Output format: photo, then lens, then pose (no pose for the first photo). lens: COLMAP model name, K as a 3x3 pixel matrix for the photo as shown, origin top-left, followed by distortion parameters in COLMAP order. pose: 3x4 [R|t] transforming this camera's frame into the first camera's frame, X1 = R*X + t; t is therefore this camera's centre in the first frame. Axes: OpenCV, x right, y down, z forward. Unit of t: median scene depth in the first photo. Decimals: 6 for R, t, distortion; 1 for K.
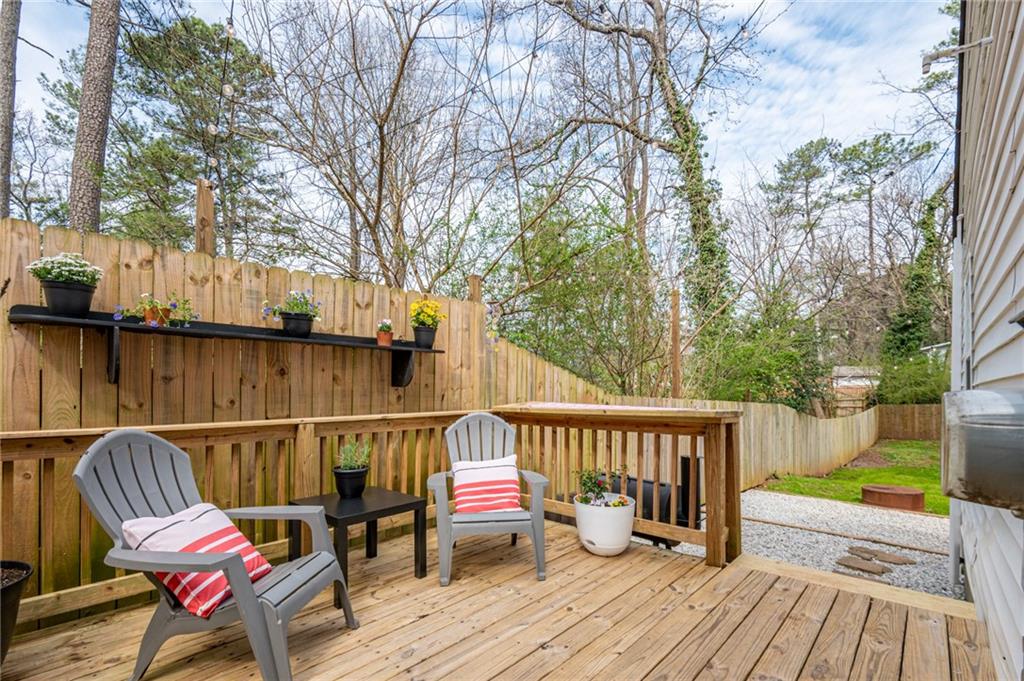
lens RADIAL K [[463.8, 0, 510.9], [0, 463.8, 378.1], [0, 0, 1]] dist [-0.000446, -0.000028]
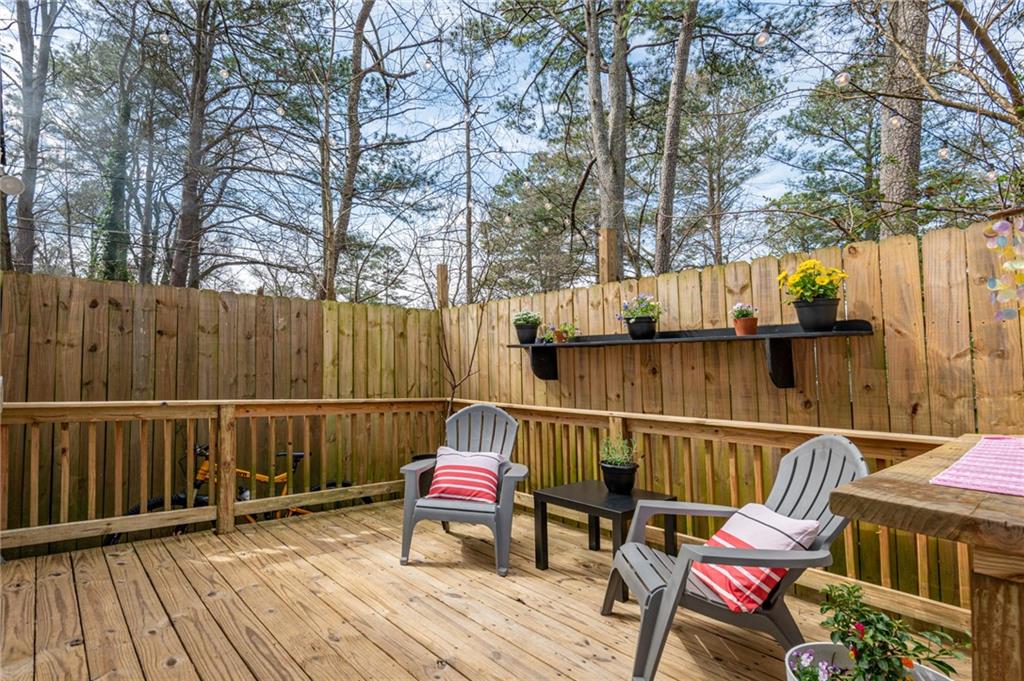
lens RADIAL K [[493.7, 0, 512.0], [0, 493.7, 340.5], [0, 0, 1]] dist [0.000393, 0.000080]
pose [[-0.075044, -0.081680, -0.993829, 0.652428], [-0.004658, 0.996657, -0.081561, 0.011362], [0.997169, -0.001491, -0.075173, 0.715983]]
